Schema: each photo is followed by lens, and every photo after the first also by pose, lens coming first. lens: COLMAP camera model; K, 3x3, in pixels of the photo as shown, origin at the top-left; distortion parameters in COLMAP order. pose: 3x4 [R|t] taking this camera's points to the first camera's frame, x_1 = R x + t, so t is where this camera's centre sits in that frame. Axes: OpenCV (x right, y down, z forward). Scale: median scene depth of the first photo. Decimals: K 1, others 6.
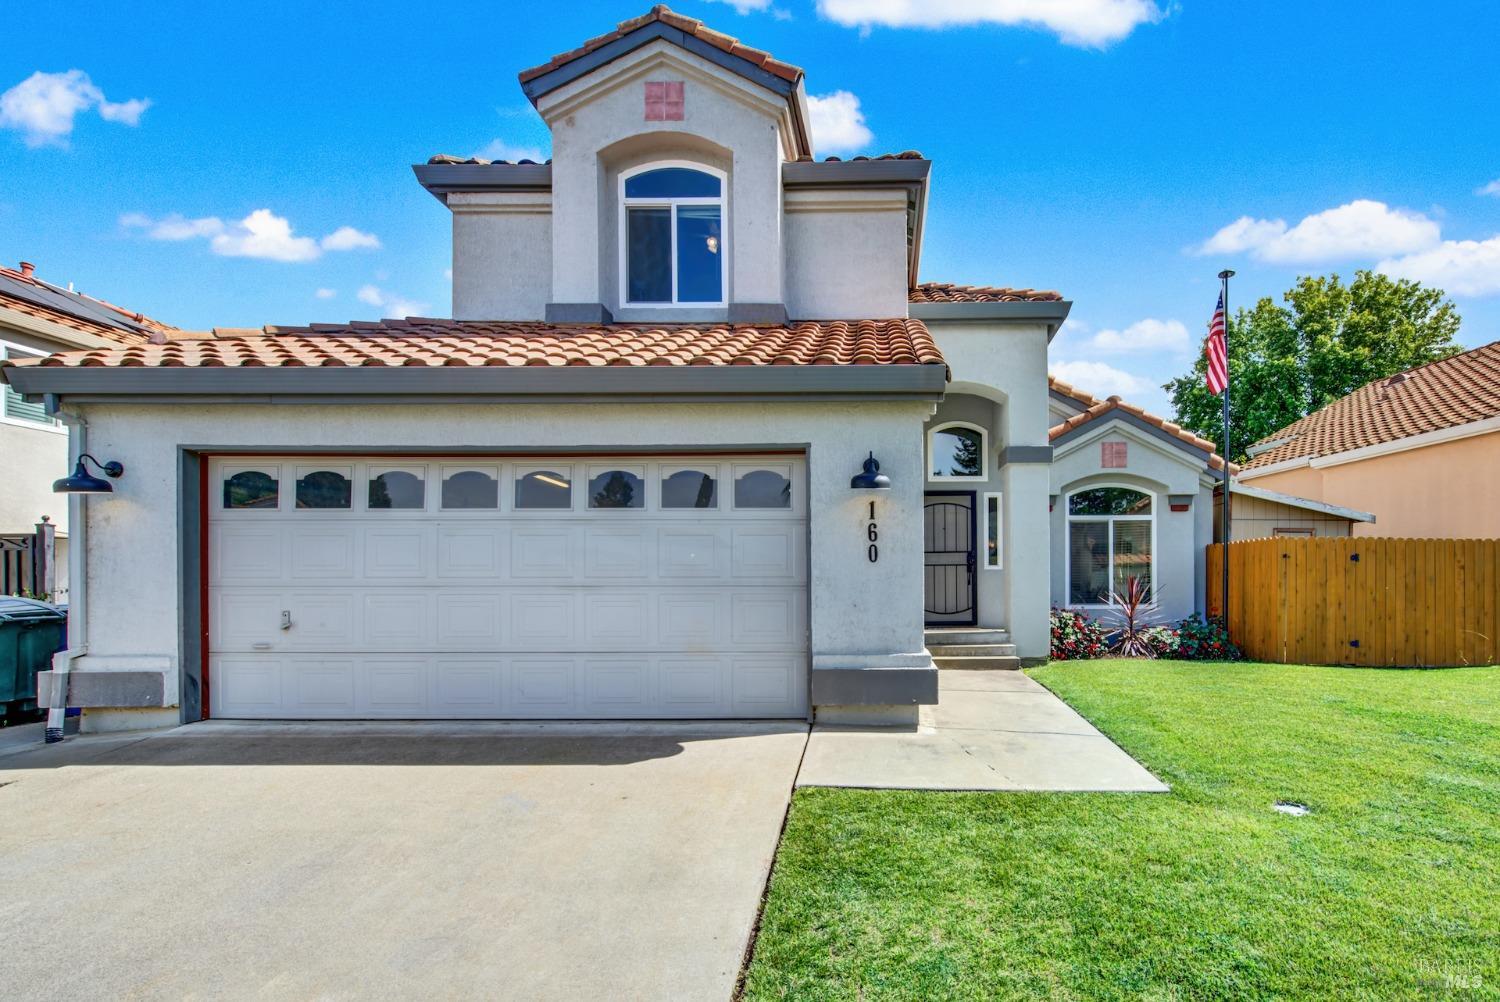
lens RADIAL K [[702.5, 0, 880.8], [0, 702.5, 588.2], [0, 0, 1]] dist [-0.000014, 0.000092]
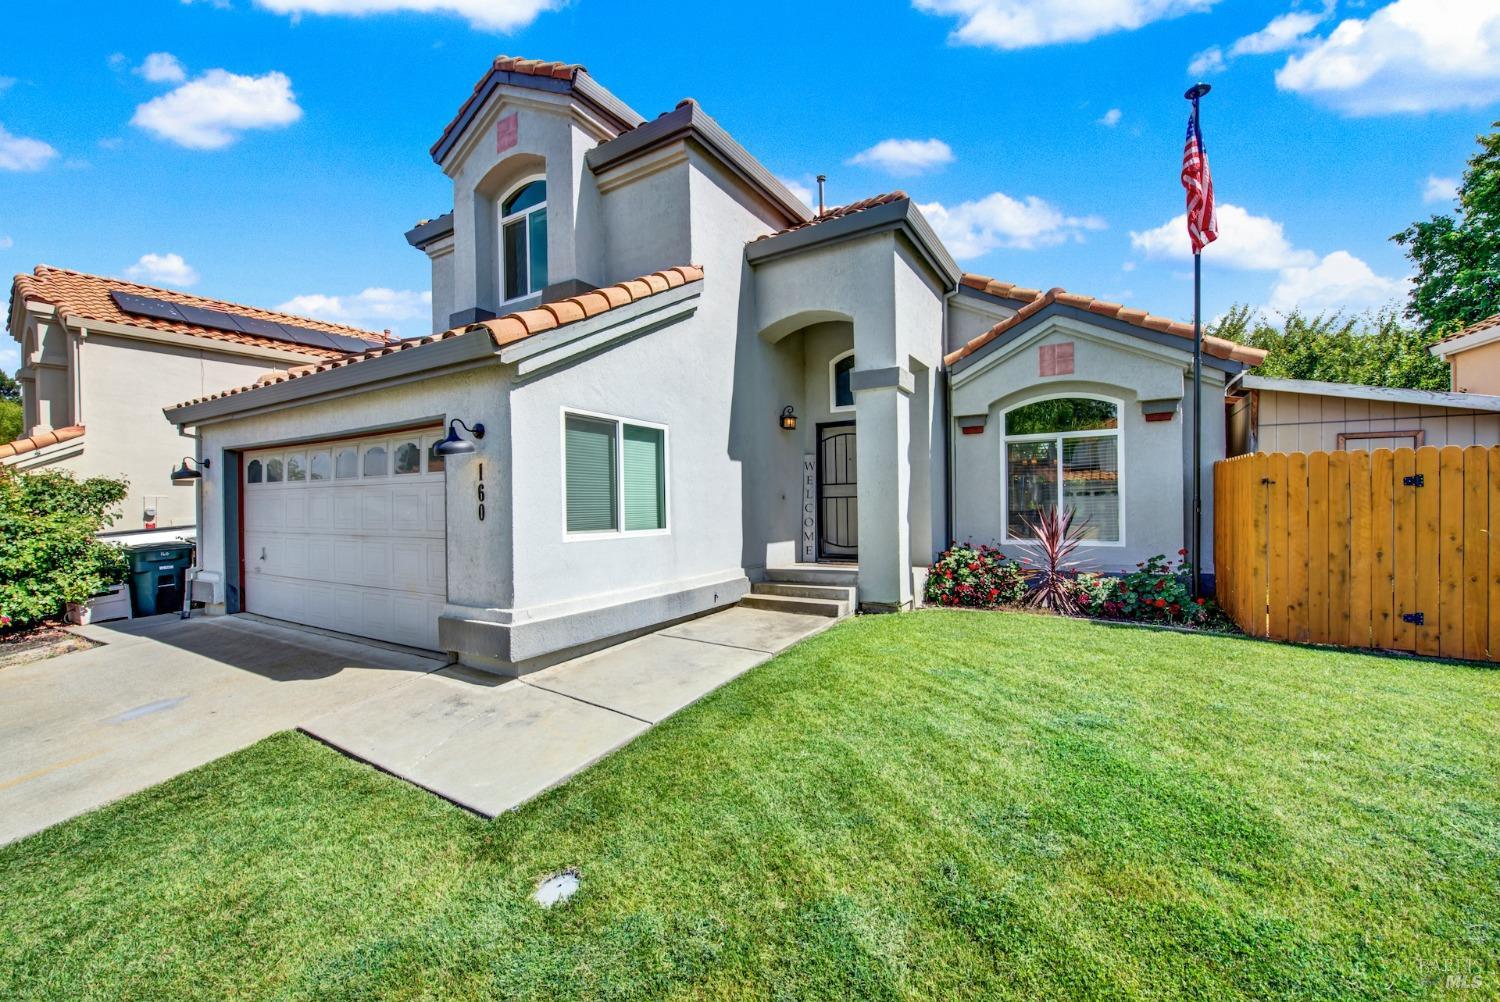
lens RADIAL K [[598.2, 0, 750.0], [0, 598.2, 501.0], [0, 0, 1]] dist [-0.001739, -0.000489]
pose [[0.854769, -0.008799, -0.518934, 0.569992], [0.013359, 0.999898, 0.005050, -0.046537], [0.518836, -0.011249, 0.854800, 0.306309]]
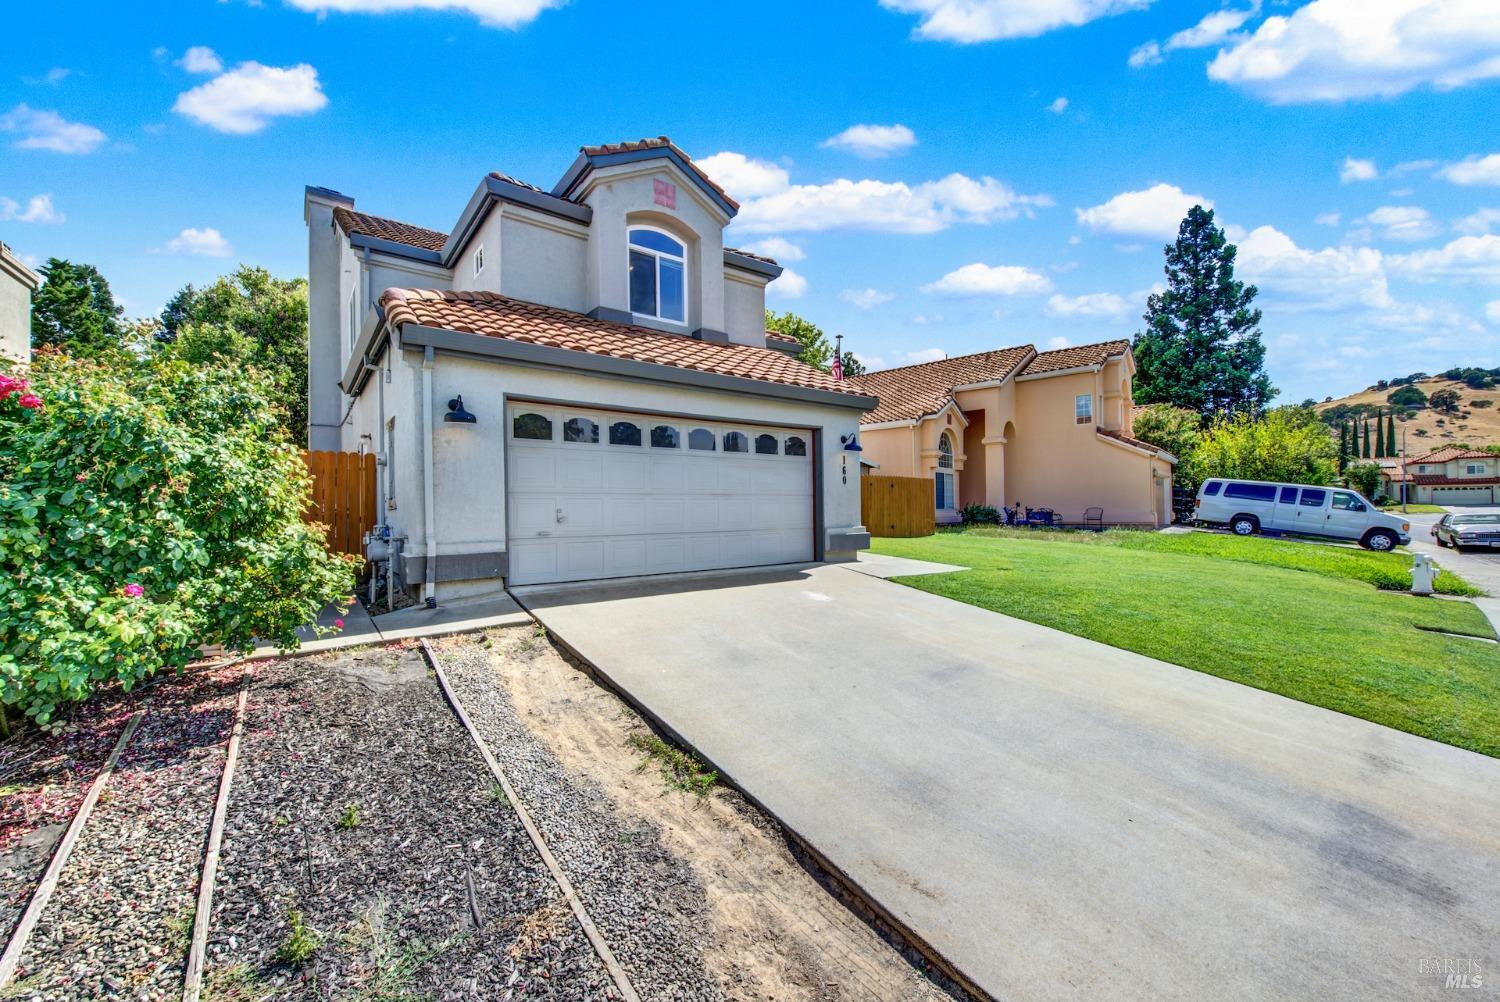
lens RADIAL K [[598.2, 0, 750.0], [0, 598.2, 501.0], [0, 0, 1]] dist [-0.001739, -0.000489]
pose [[0.790218, 0.000521, 0.612826, -0.954510], [0.006222, 0.999941, -0.008873, 0.020412], [-0.612794, 0.010824, 0.790168, -0.185555]]
